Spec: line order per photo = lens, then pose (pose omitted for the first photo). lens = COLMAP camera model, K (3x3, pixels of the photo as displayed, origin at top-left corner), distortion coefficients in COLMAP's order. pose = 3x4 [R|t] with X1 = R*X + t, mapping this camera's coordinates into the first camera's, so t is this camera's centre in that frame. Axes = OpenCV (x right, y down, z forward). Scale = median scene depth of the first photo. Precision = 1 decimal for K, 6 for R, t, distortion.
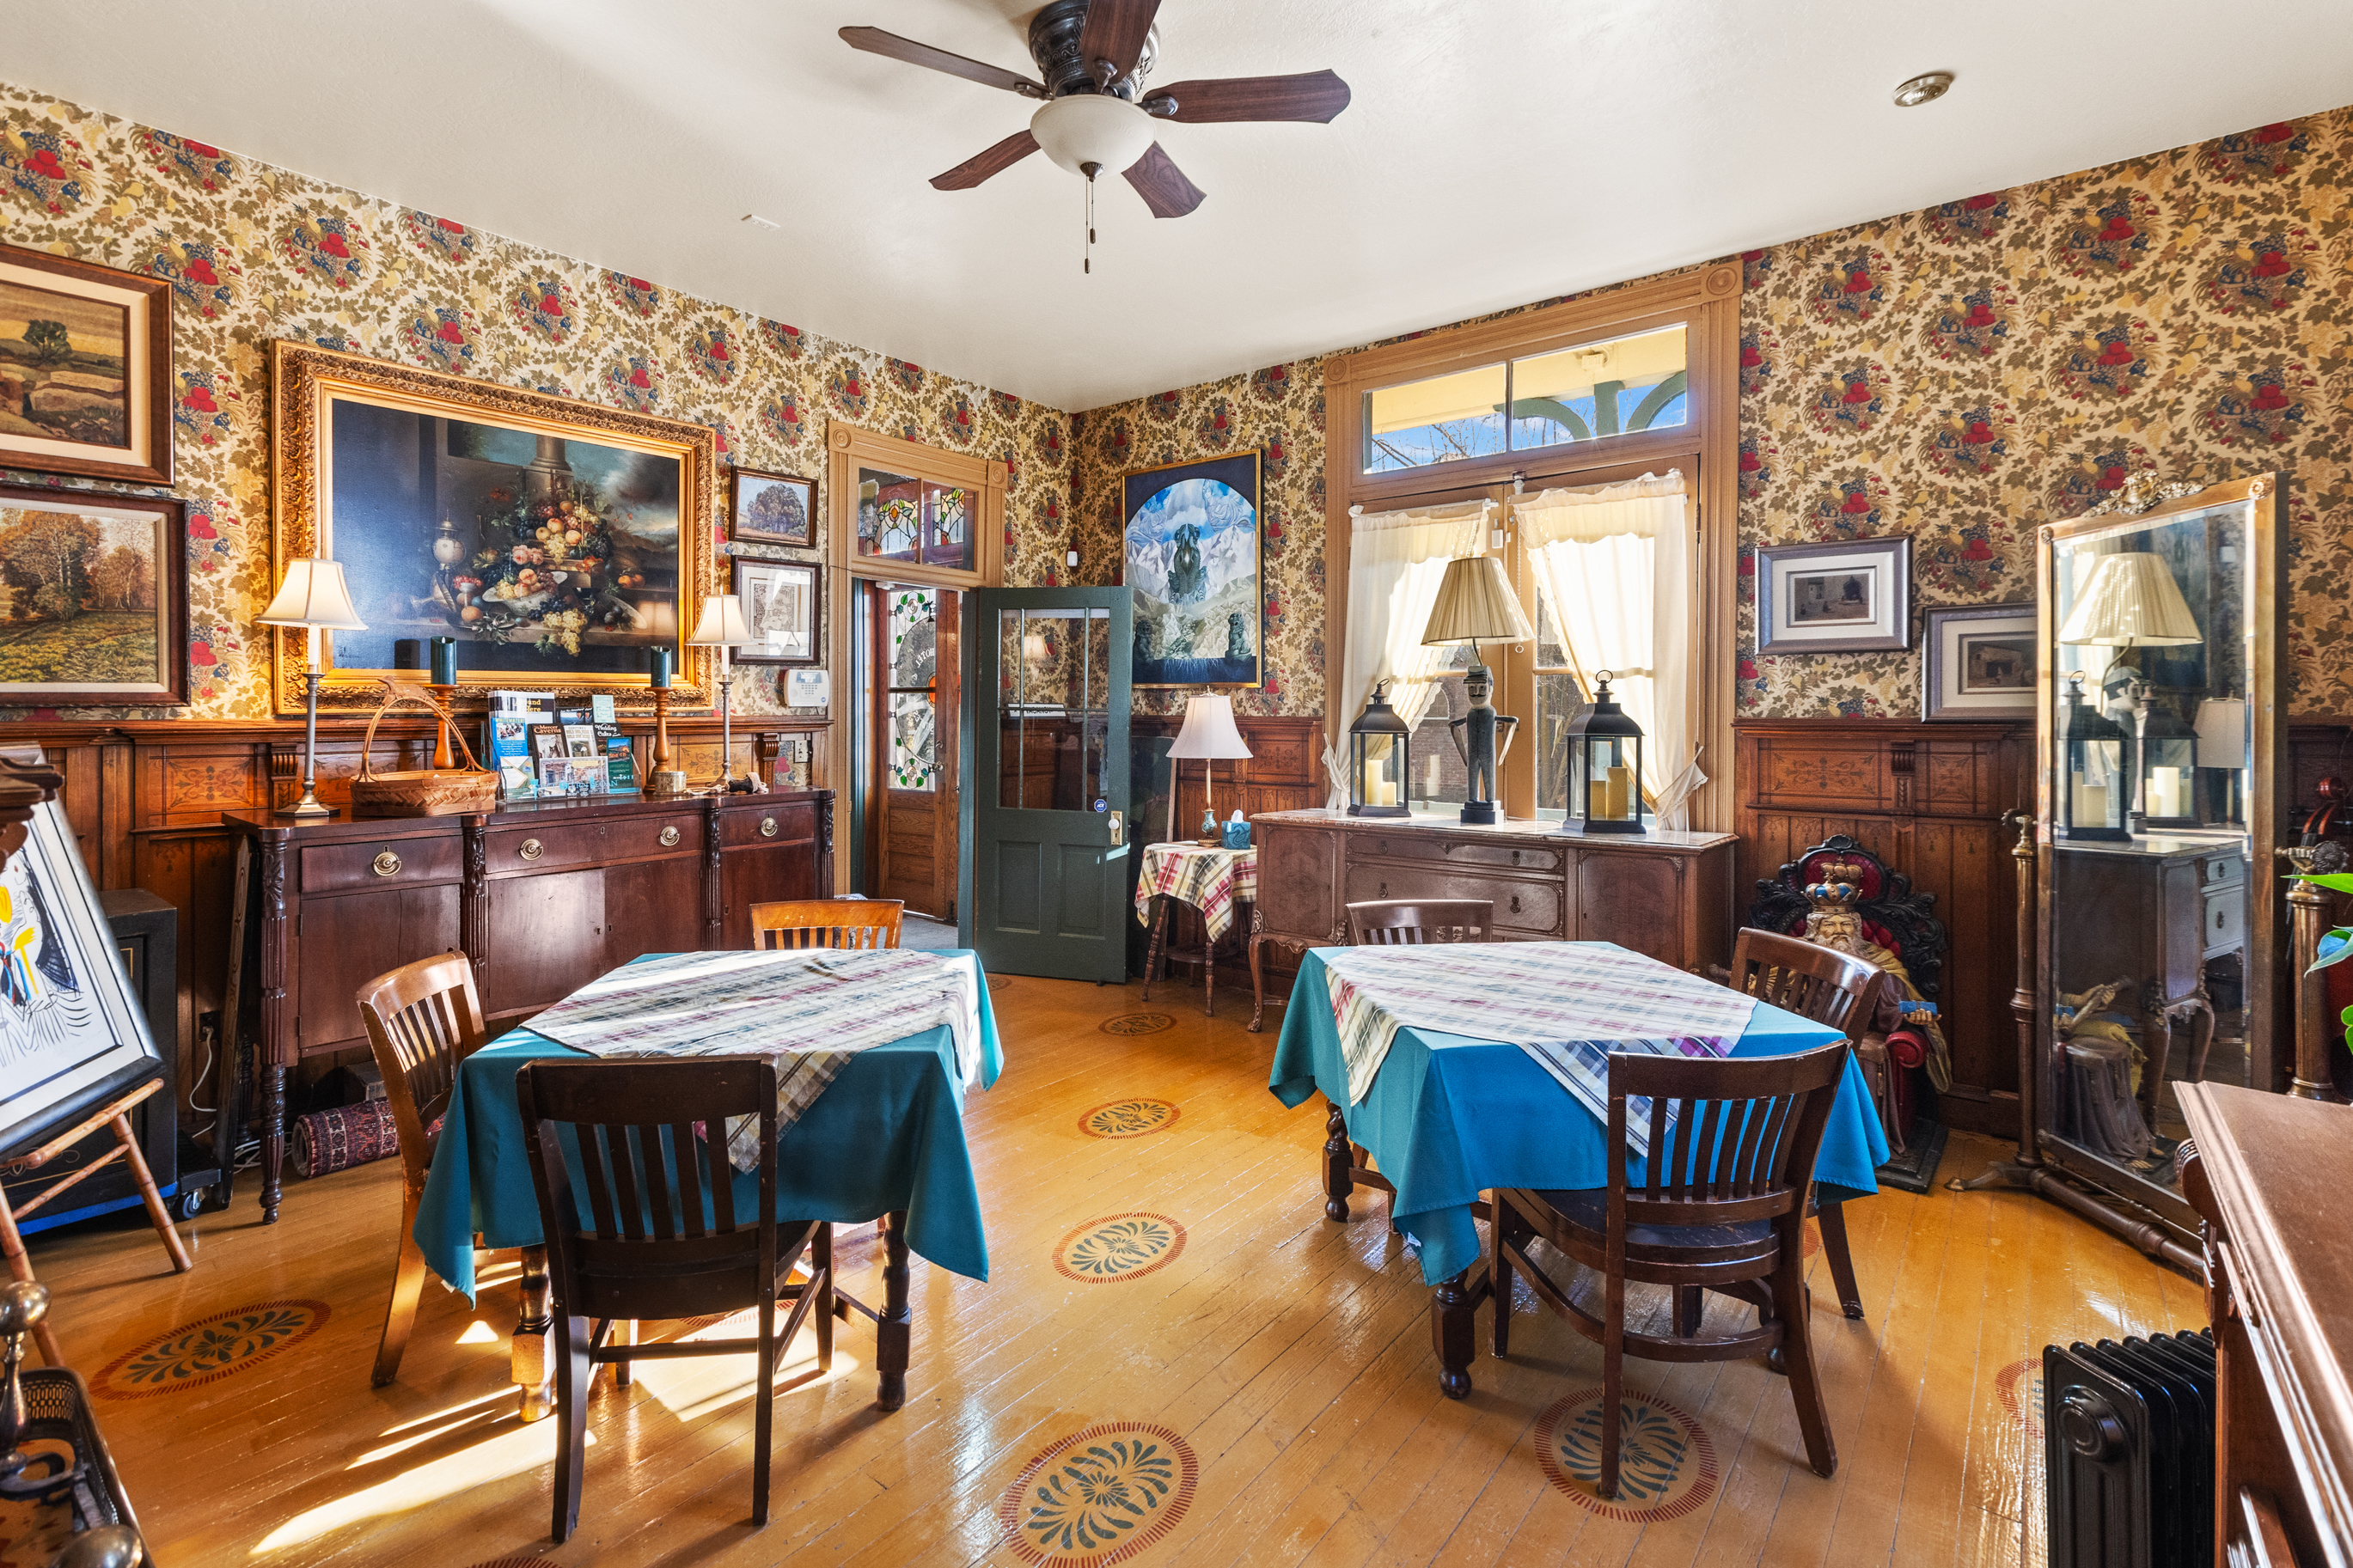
lens RADIAL K [[1082.2, 0, 1183.3], [0, 1082.2, 703.2], [0, 0, 1]] dist [0.004528, -0.002905]
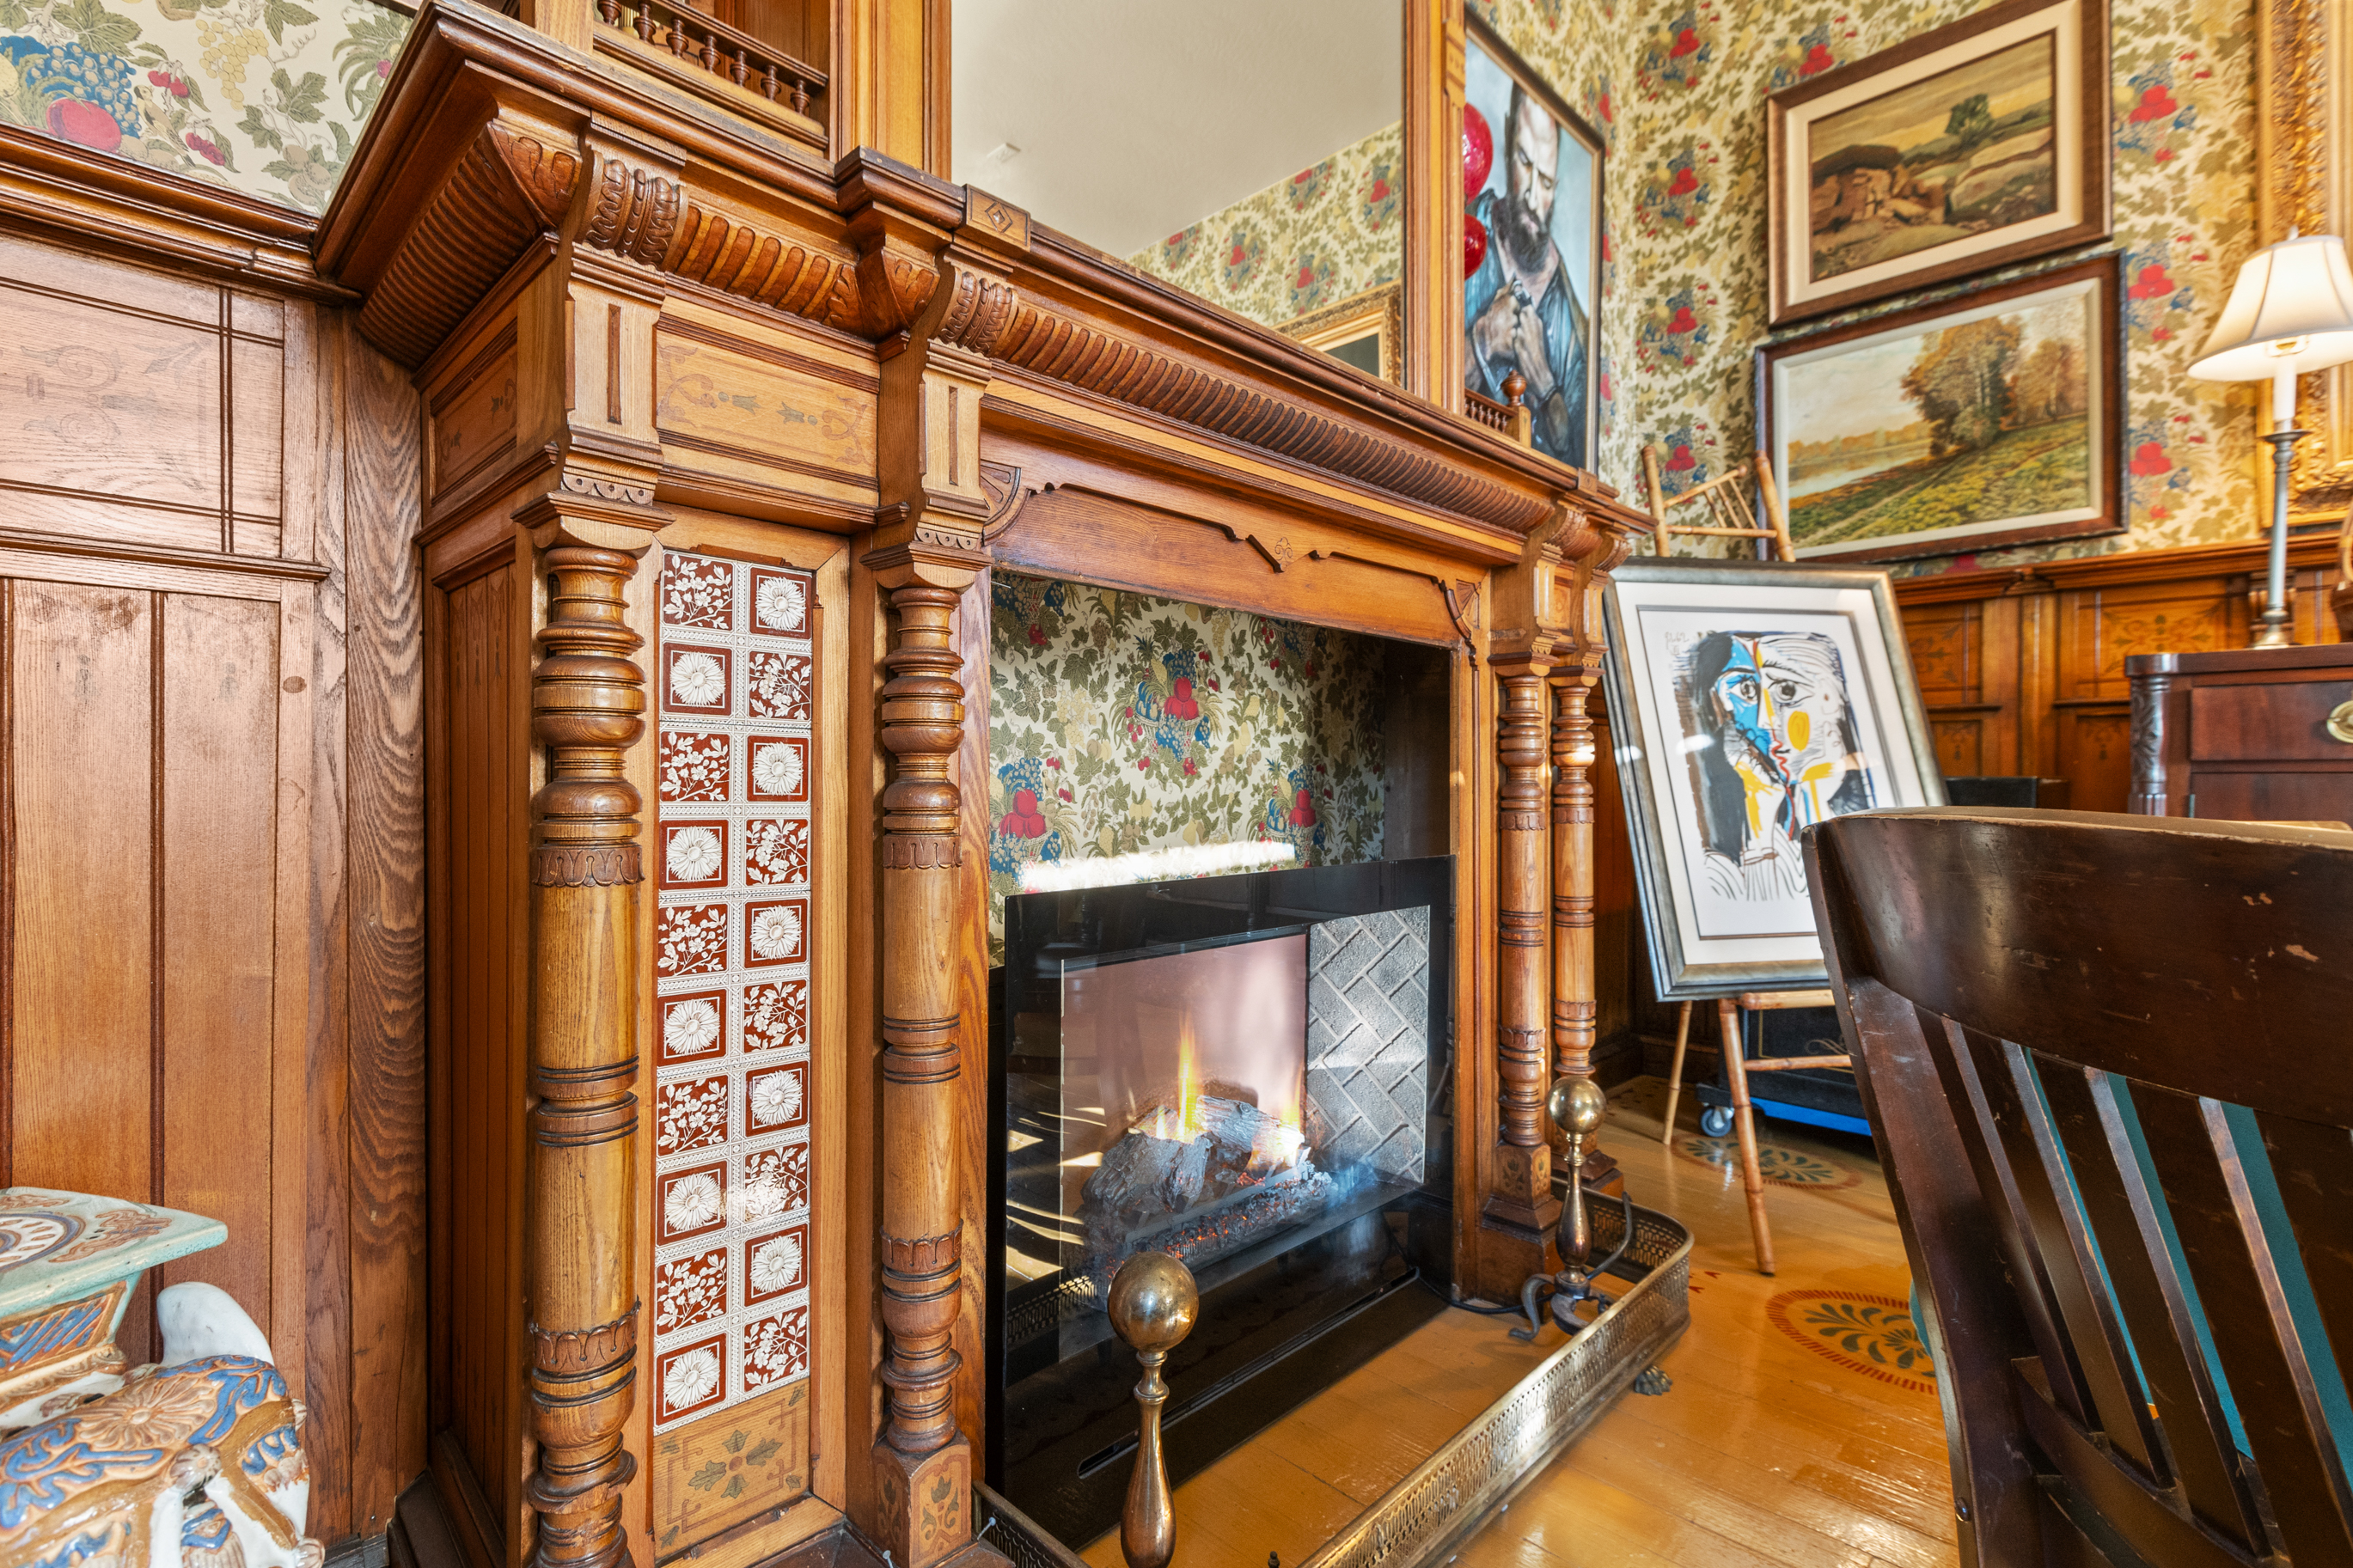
lens RADIAL K [[1082.2, 0, 1175.3], [0, 1082.2, 804.7], [0, 0, 1]] dist [0.004528, -0.002905]
pose [[-0.121048, 0.015438, -0.992527, -0.093360], [-0.000344, 0.999878, 0.015595, 0.150427], [0.992647, 0.002229, -0.121028, 0.385506]]
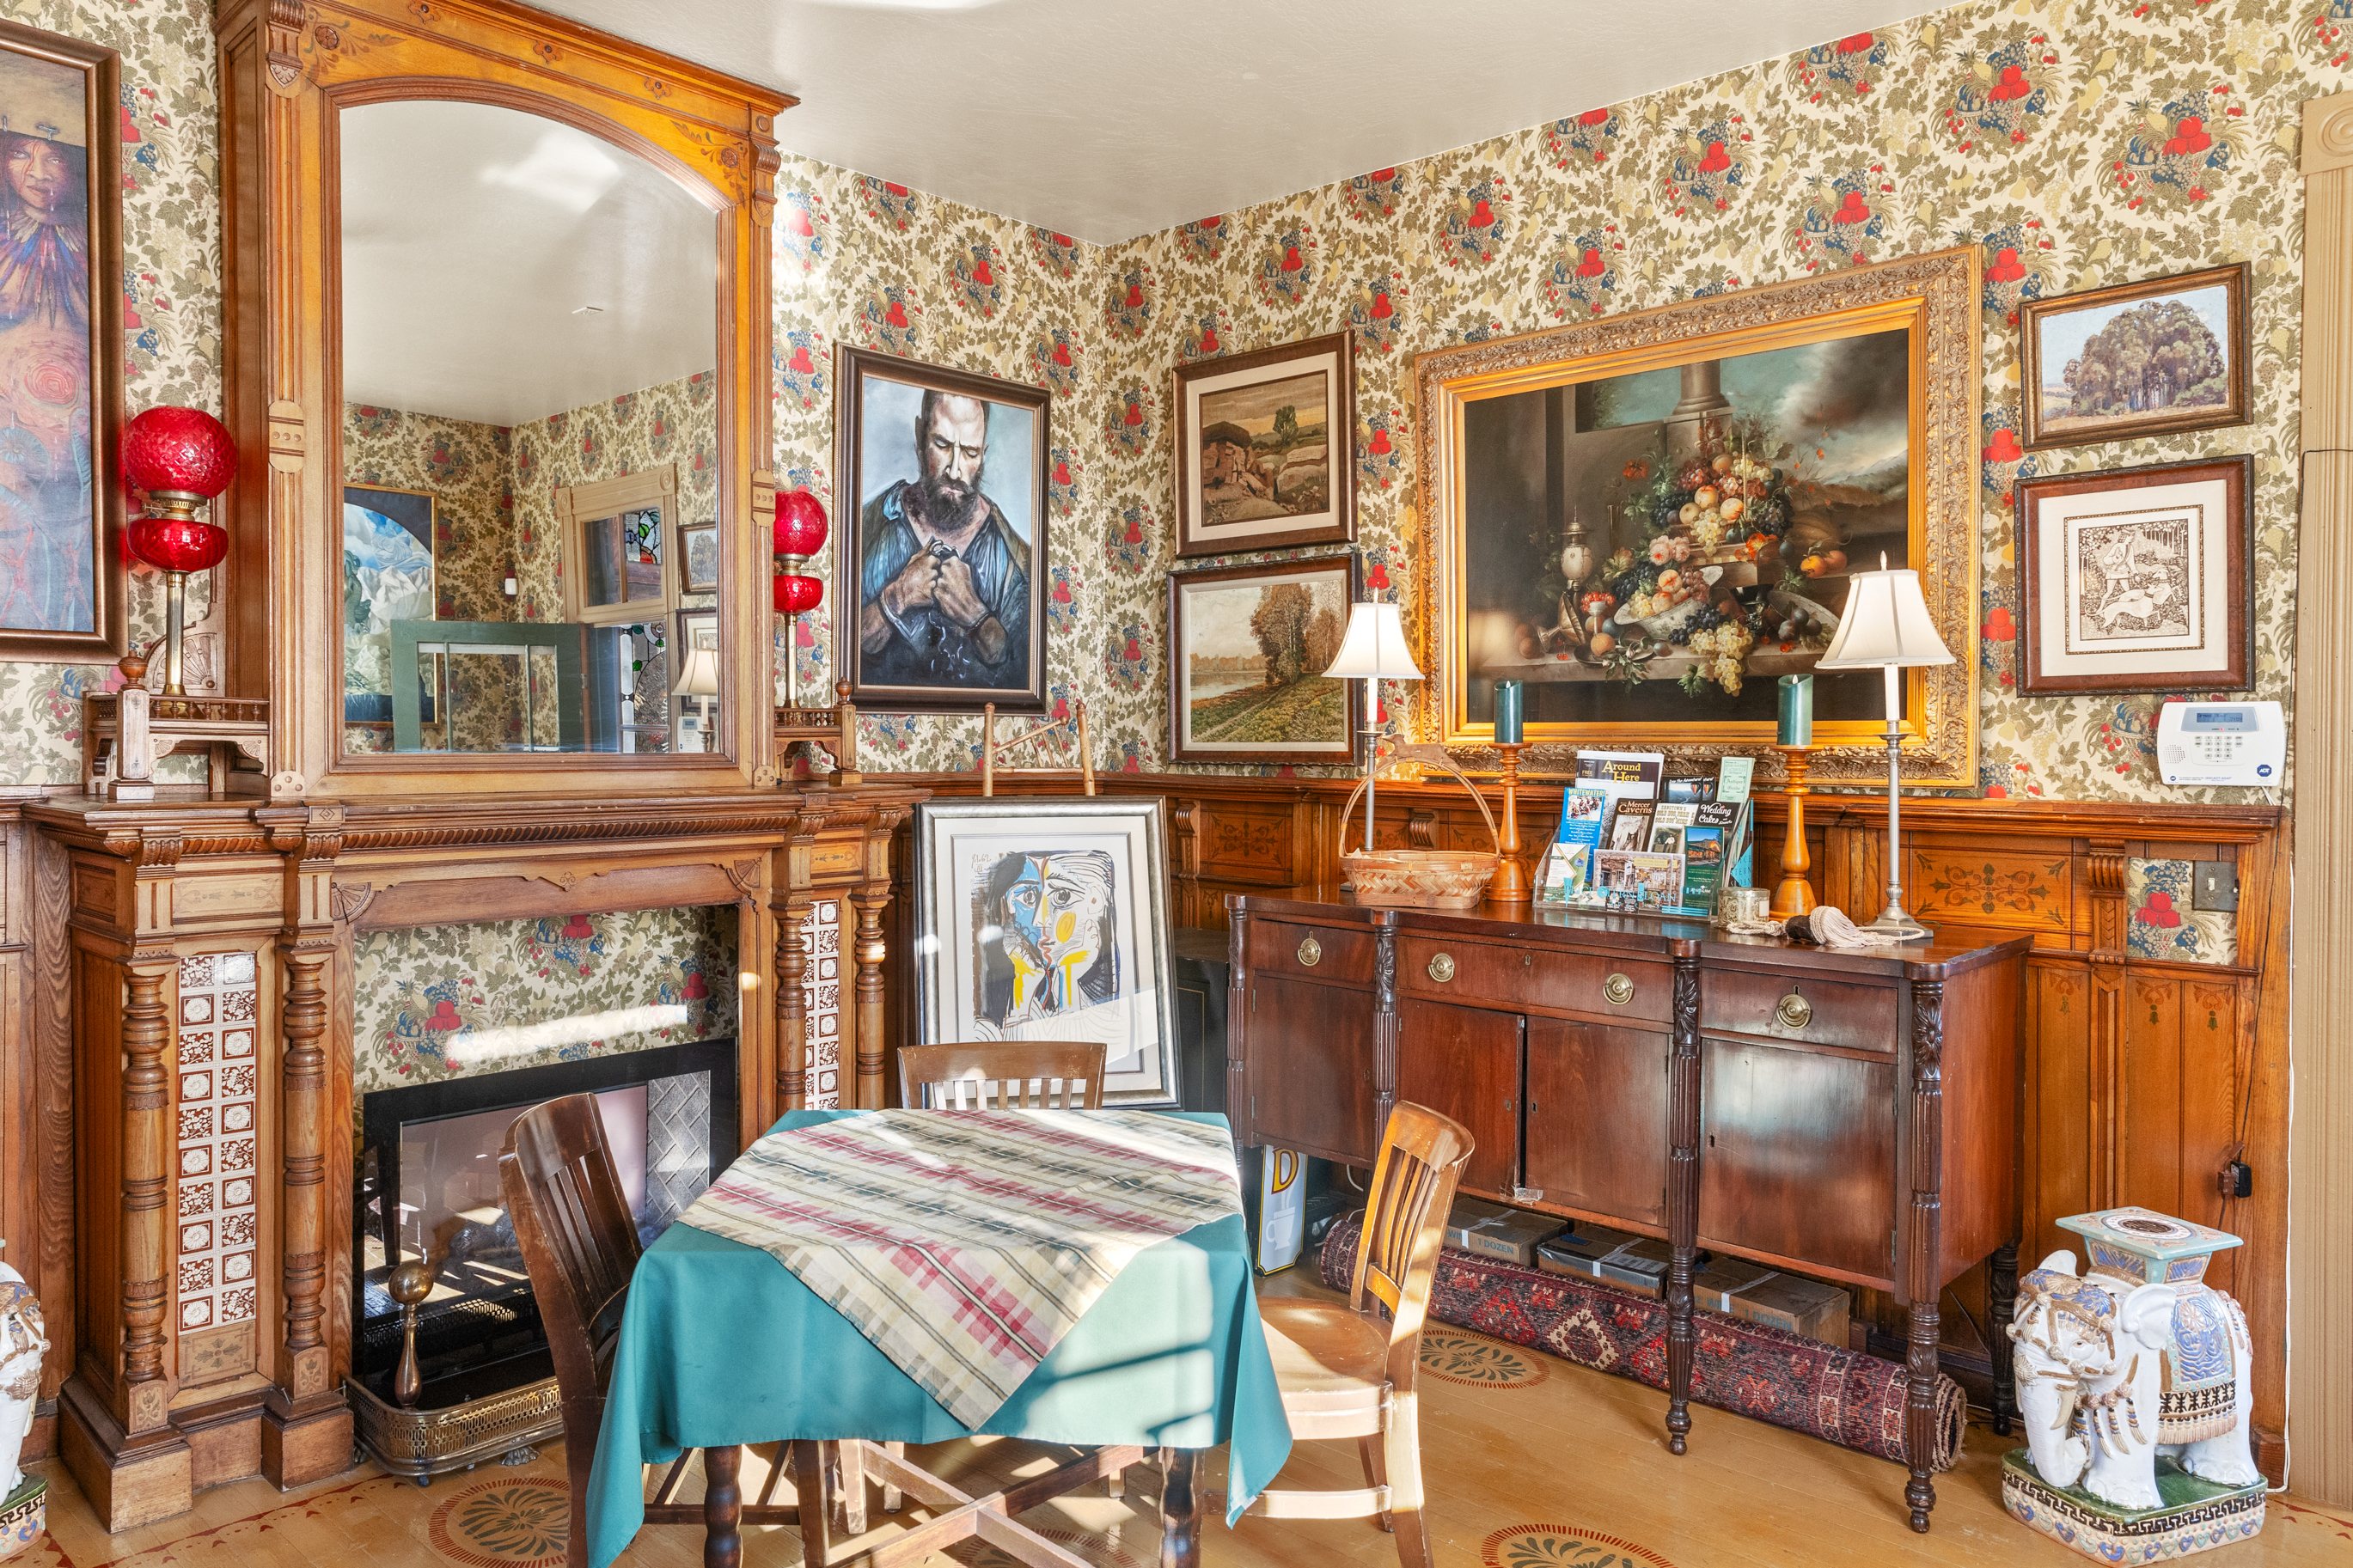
lens RADIAL K [[1624.1, 0, 1179.5], [0, 1624.1, 788.0], [0, 0, 1]] dist [0.008726, -0.002141]
pose [[-0.098210, 0.032069, -0.994649, 0.466144], [-0.004745, 0.999454, 0.032693, -0.020384], [0.995154, 0.007931, -0.098004, 0.839984]]
